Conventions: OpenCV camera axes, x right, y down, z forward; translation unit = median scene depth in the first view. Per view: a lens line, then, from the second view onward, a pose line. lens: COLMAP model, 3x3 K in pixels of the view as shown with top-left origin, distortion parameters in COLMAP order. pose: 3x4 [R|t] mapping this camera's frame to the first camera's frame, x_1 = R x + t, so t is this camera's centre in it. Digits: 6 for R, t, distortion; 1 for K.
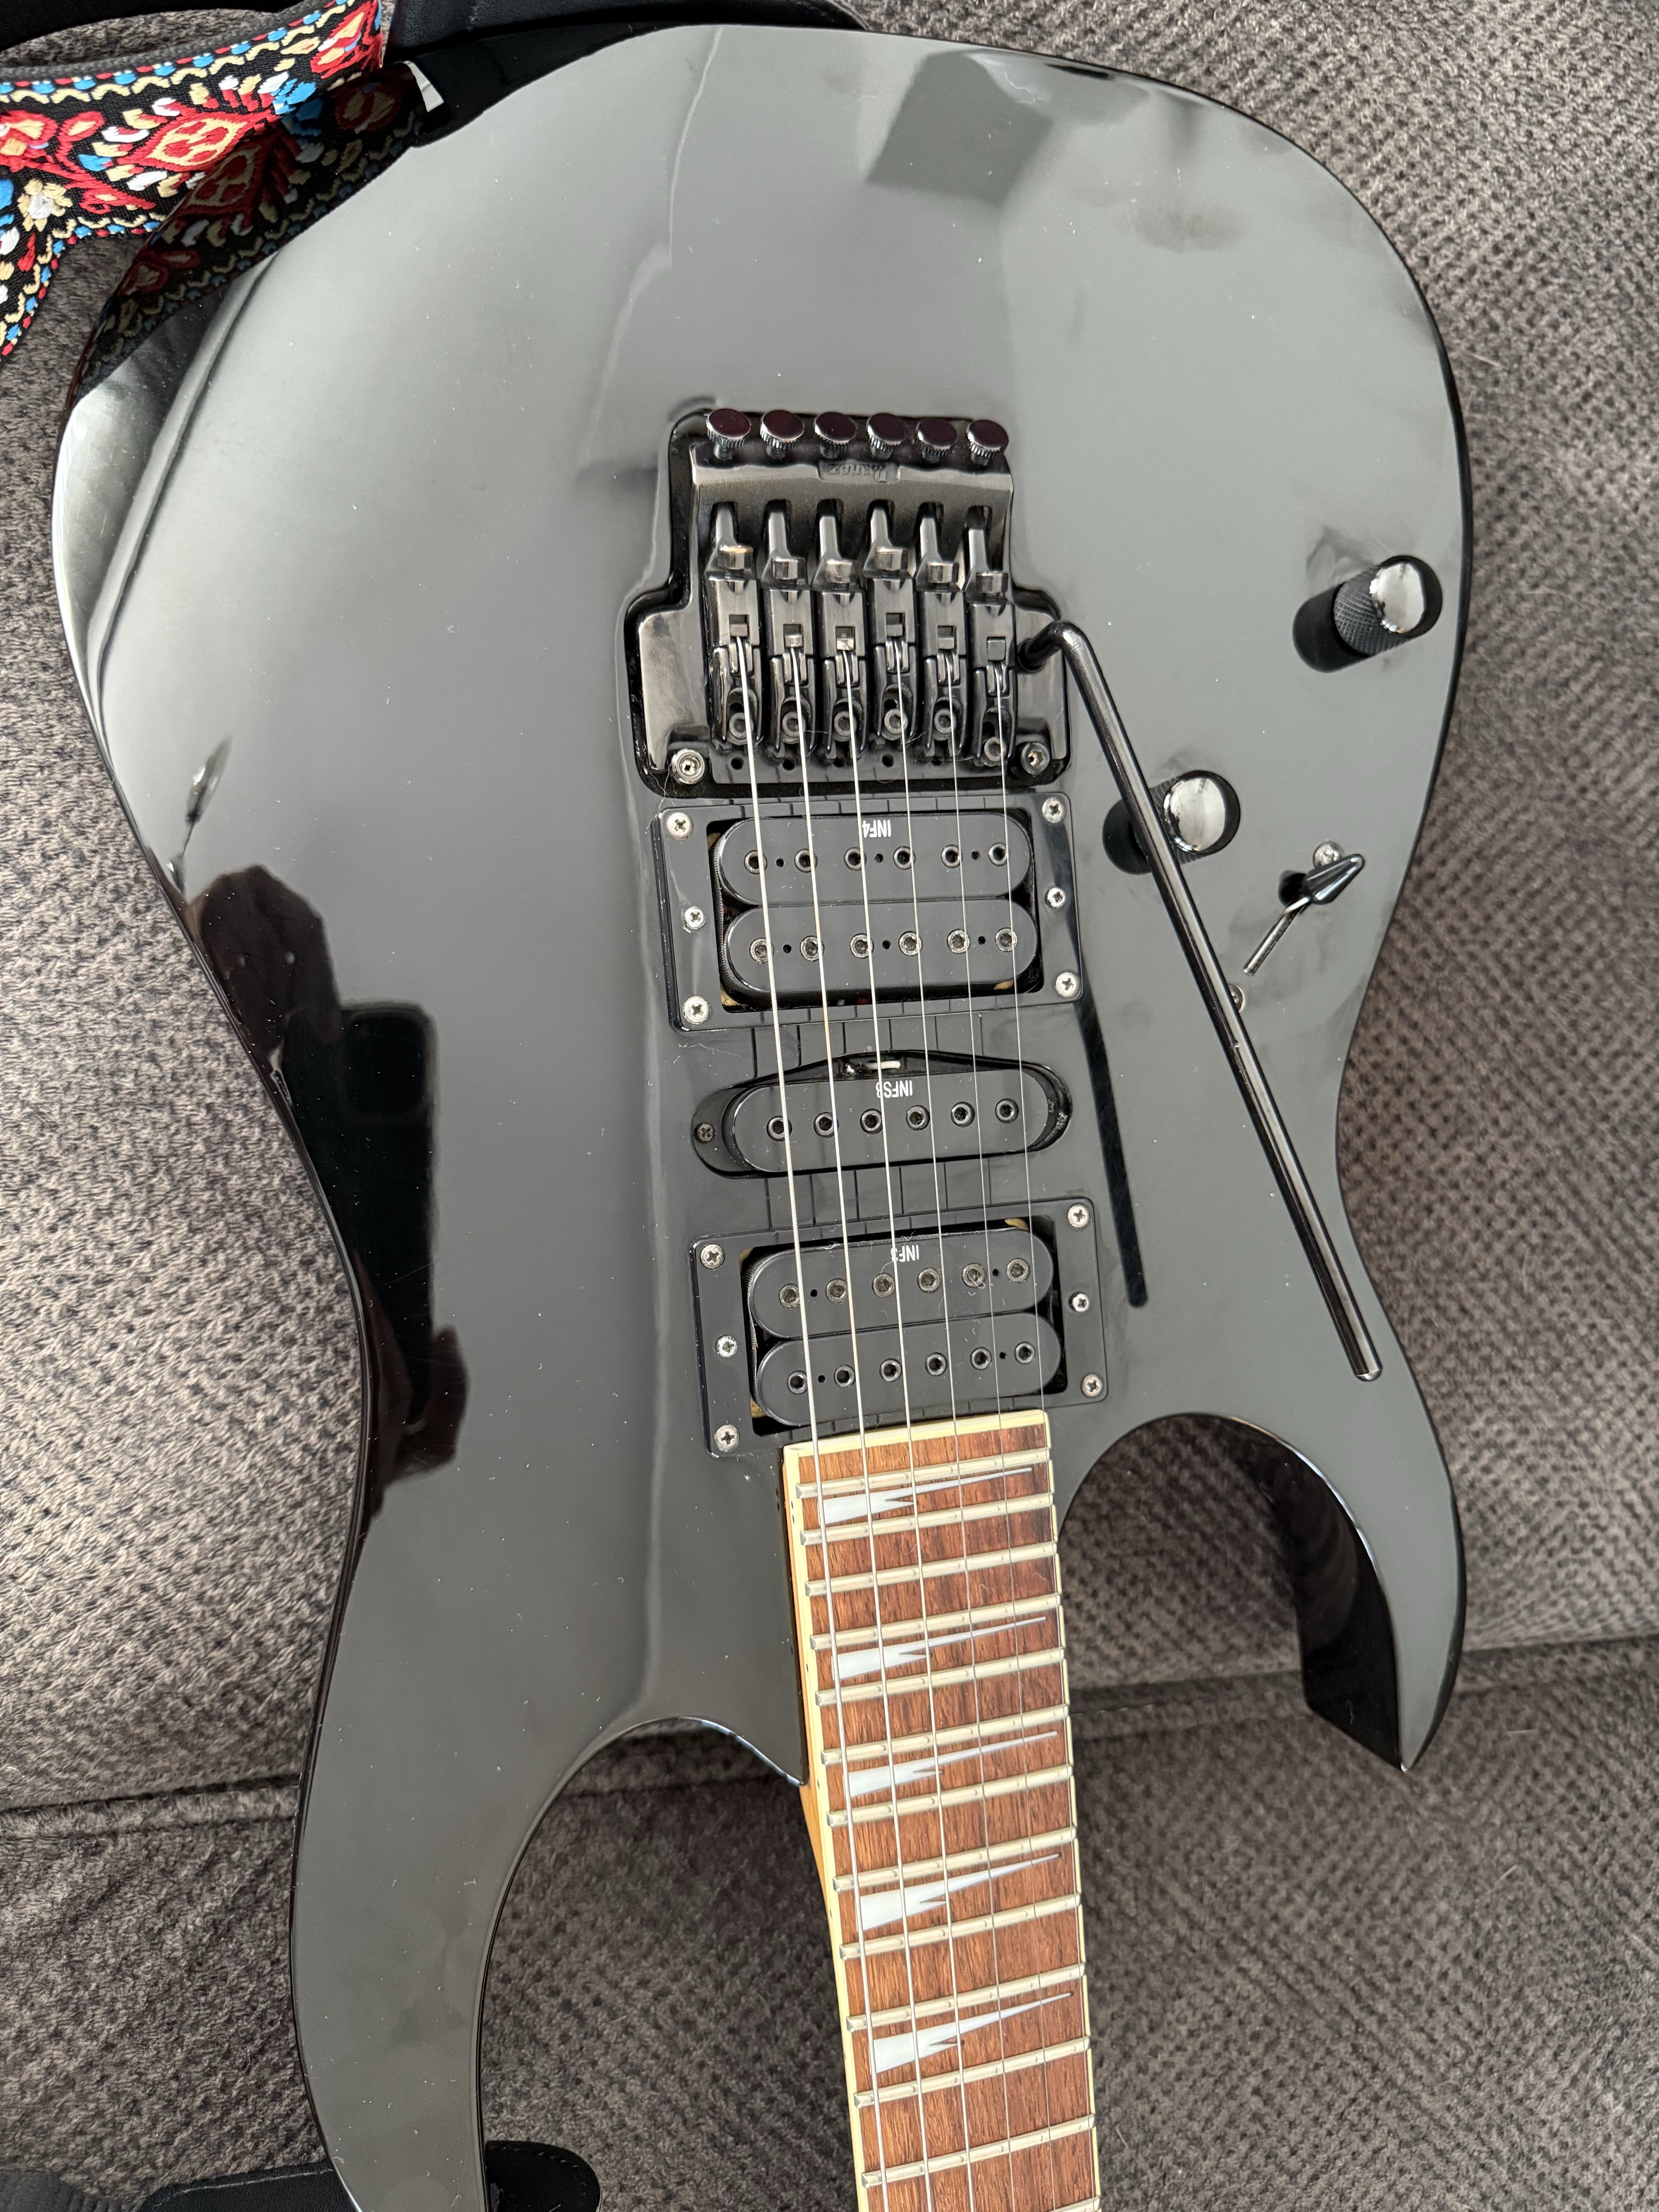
lens RADIAL K [[1550.8, 0, 829.5], [0, 1550.8, 1106.0], [0, 0, 1]] dist [-0.108065, 0.028653]
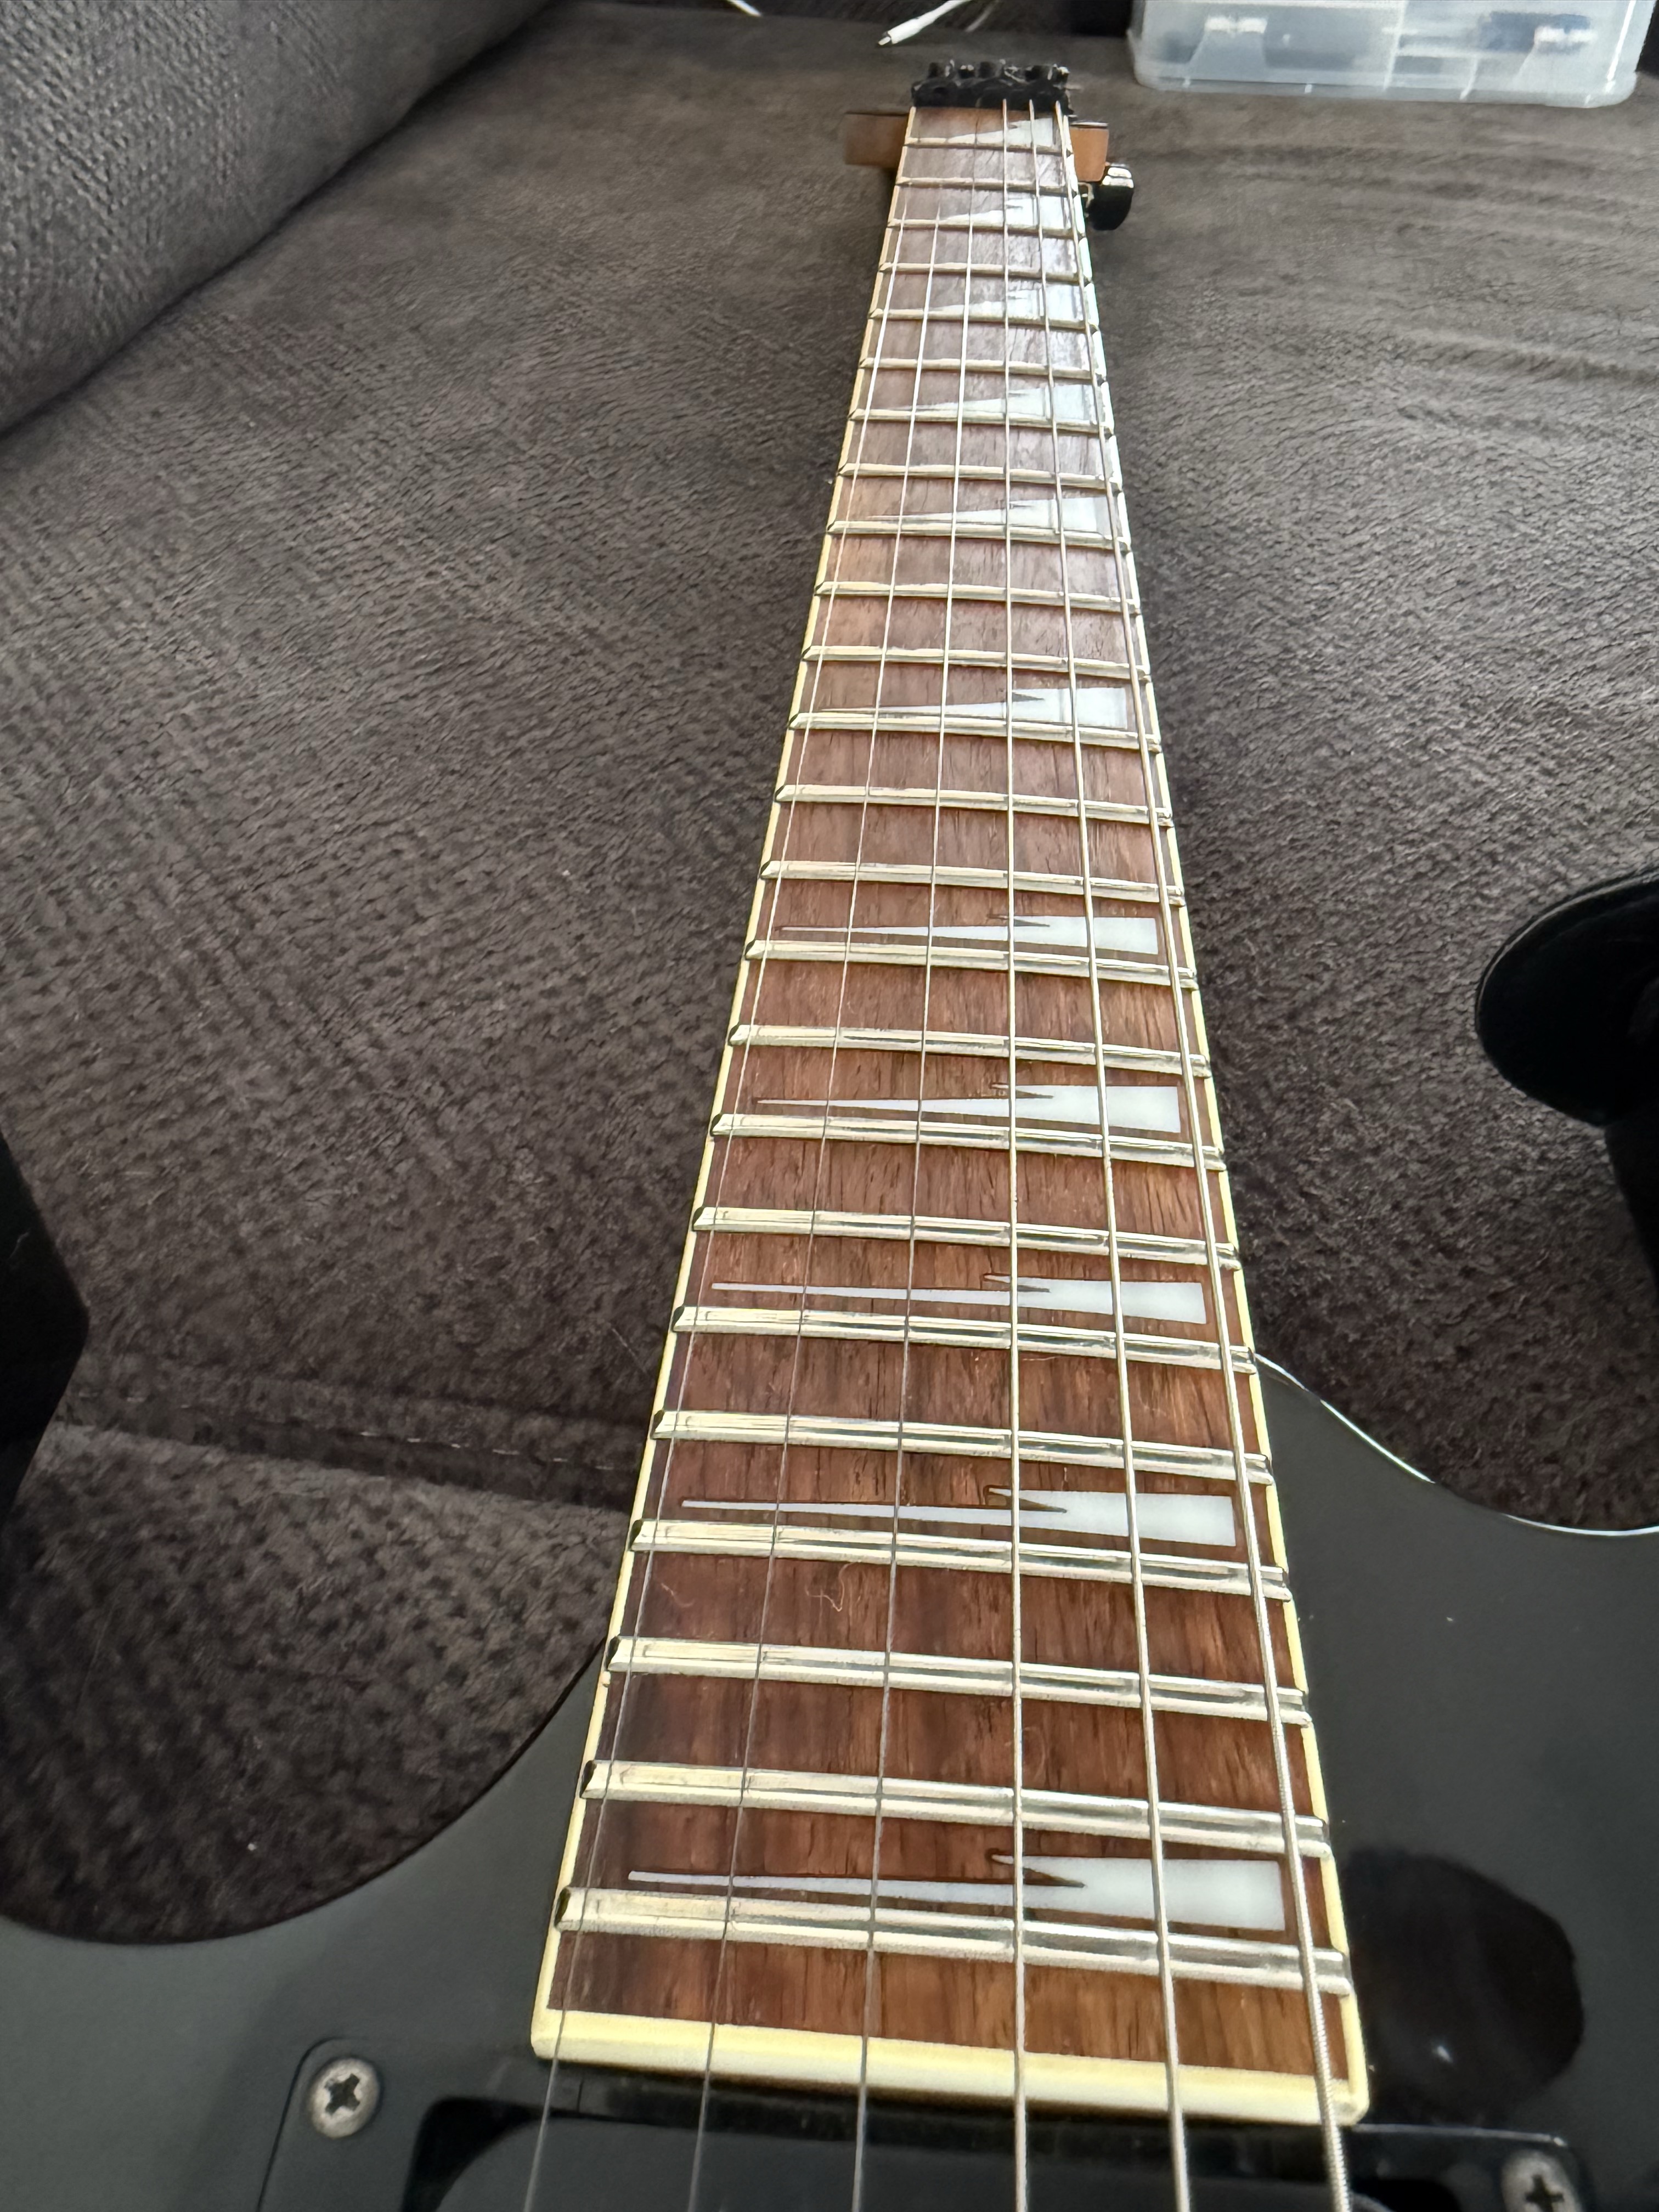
lens RADIAL K [[1546.9, 0, 852.6], [0, 1546.9, 1268.3], [0, 0, 1]] dist [-0.007165, 0.000499]
pose [[-0.943938, -0.308793, -0.116739, 0.167357], [0.153079, -0.722734, 0.673961, 0.109764], [-0.292485, 0.618307, 0.729485, 0.650972]]
